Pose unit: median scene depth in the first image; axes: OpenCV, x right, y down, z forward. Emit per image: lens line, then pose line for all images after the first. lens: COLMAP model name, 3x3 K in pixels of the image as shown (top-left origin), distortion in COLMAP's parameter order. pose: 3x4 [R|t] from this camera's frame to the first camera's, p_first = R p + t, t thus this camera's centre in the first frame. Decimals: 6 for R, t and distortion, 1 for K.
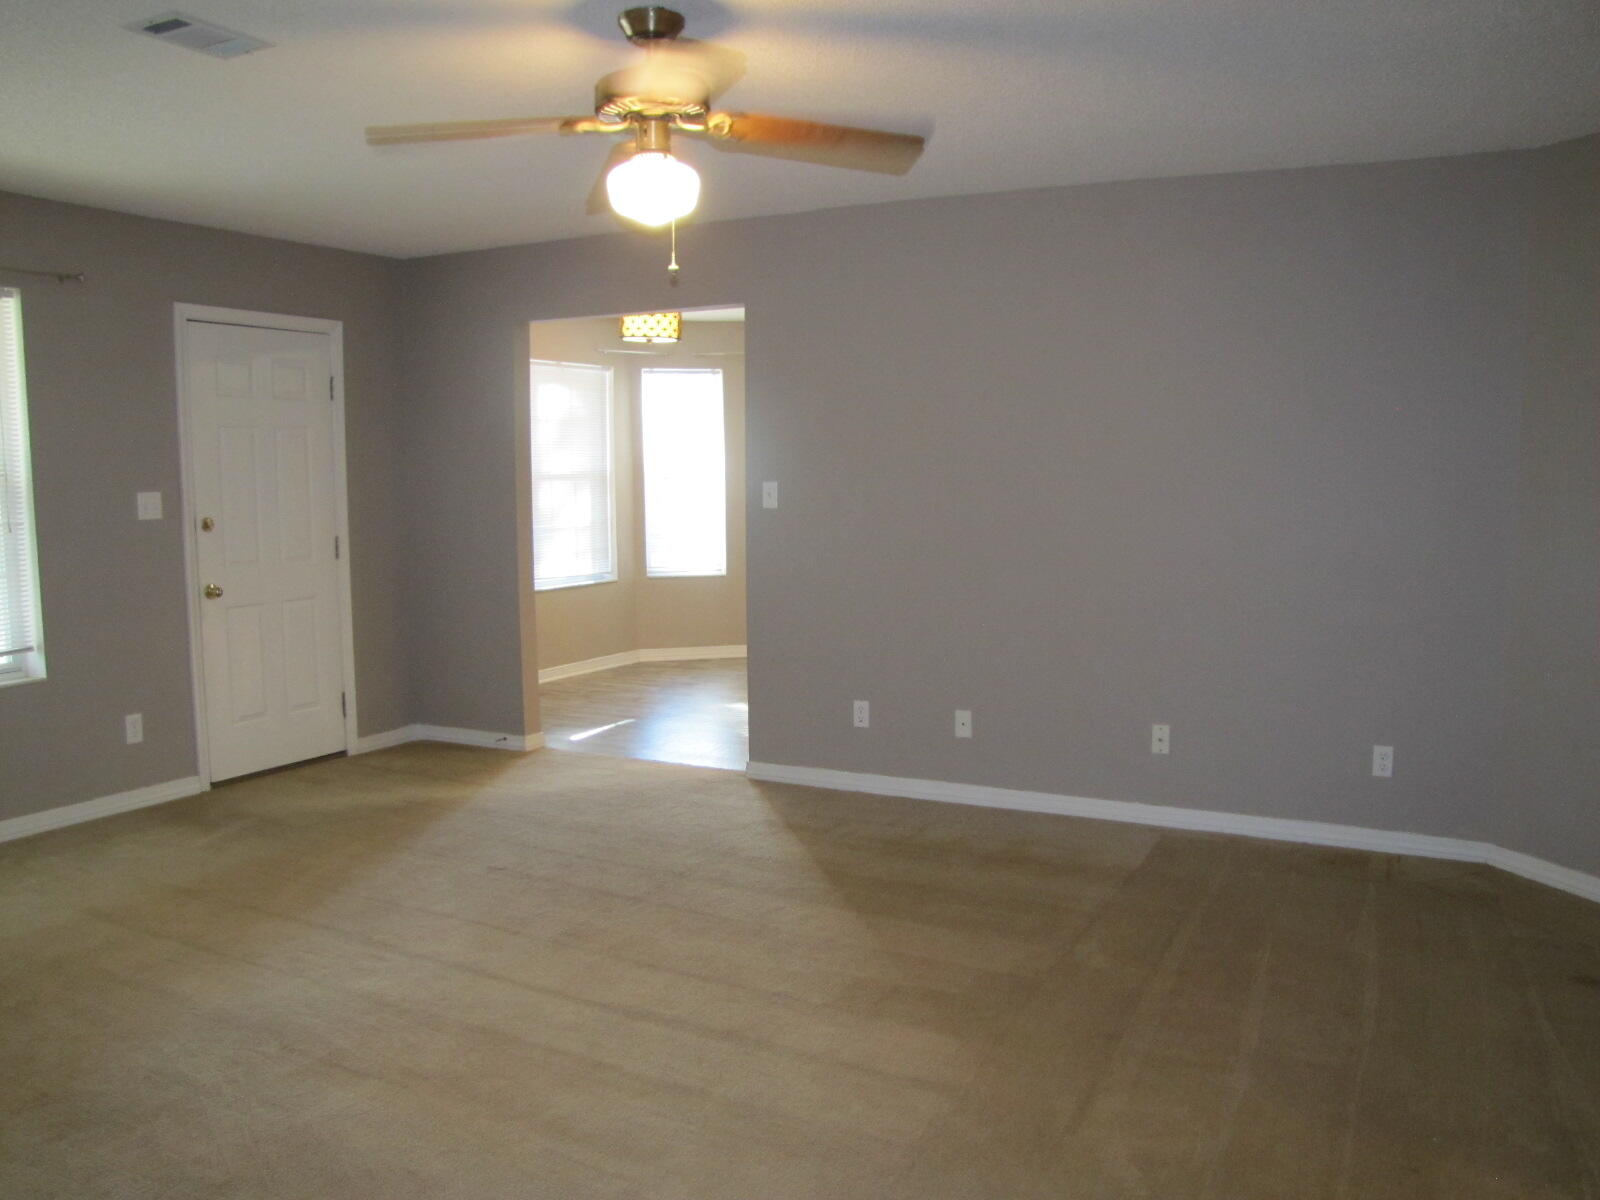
lens RADIAL K [[1348.0, 0, 802.6], [0, 1348.0, 607.0], [0, 0, 1]] dist [-0.100301, 0.049836]
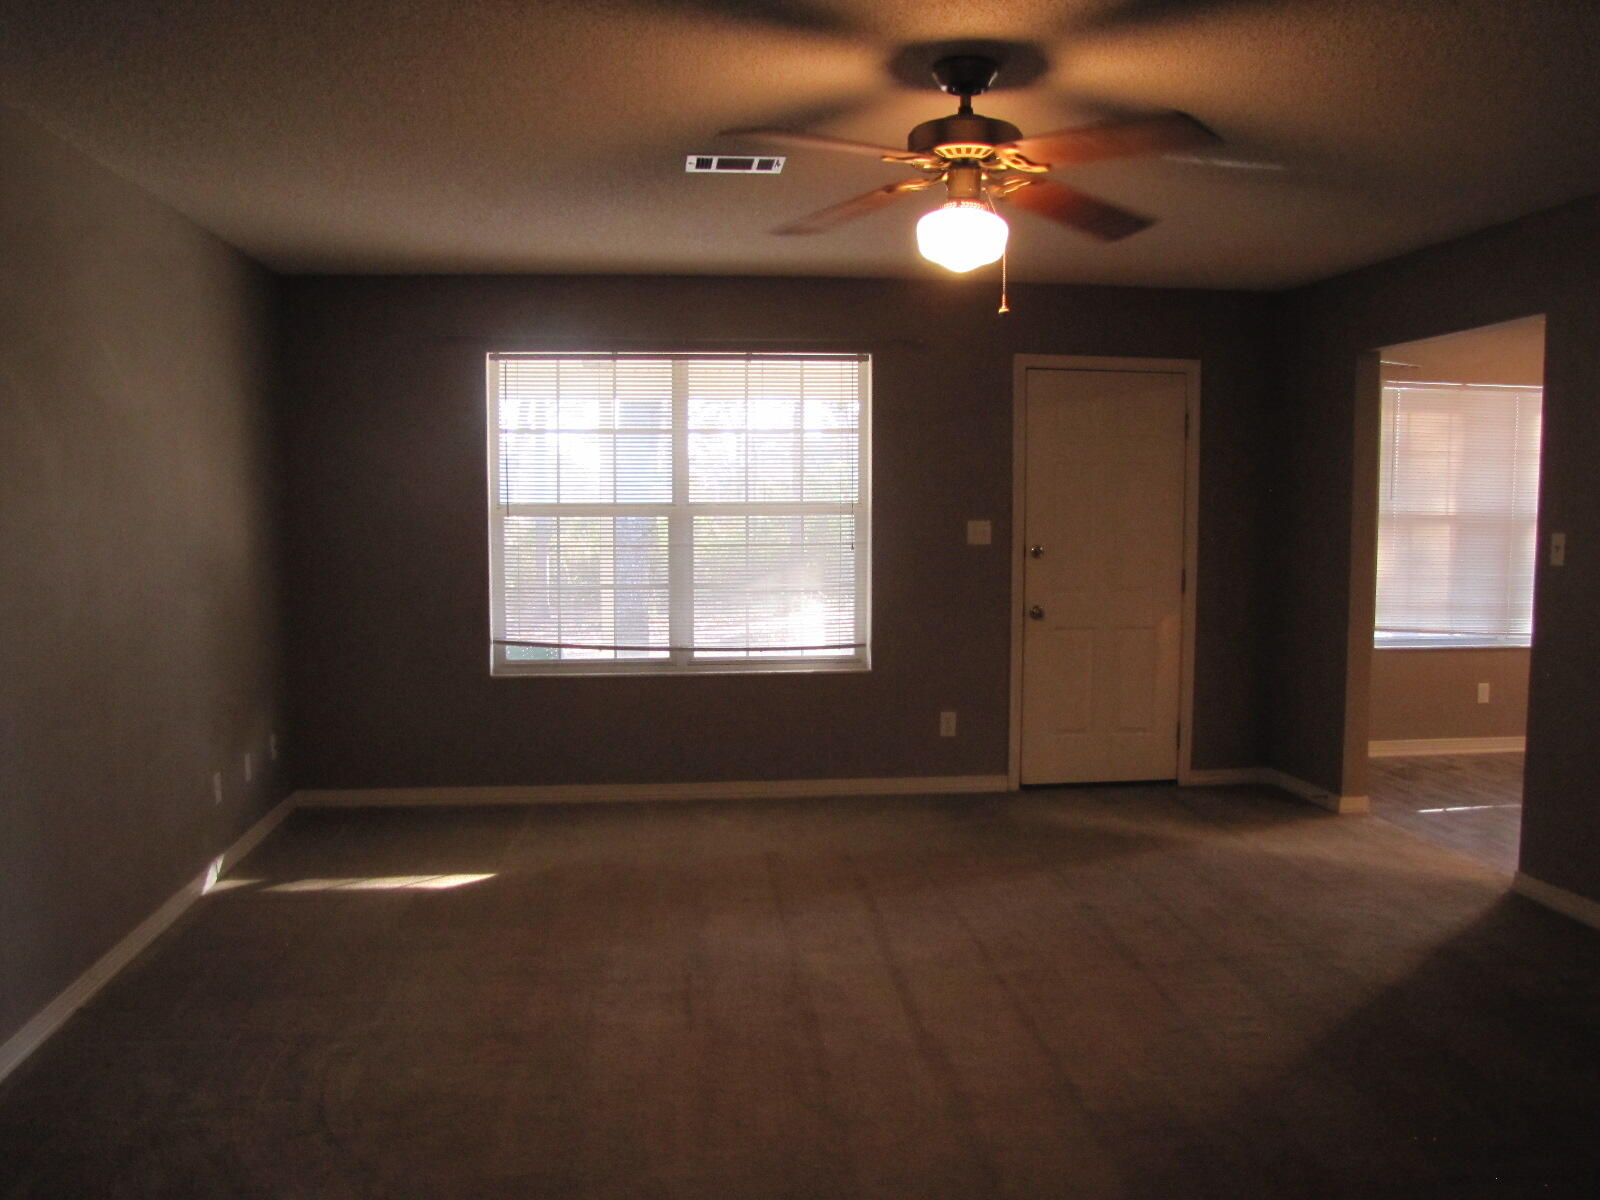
lens RADIAL K [[1348.0, 0, 784.8], [0, 1348.0, 595.8], [0, 0, 1]] dist [-0.100301, 0.049836]
pose [[0.600661, 0.069920, -0.796441, 0.328617], [-0.094121, 0.995426, 0.016404, -0.024498], [0.793944, 0.065109, 0.604494, 0.156862]]
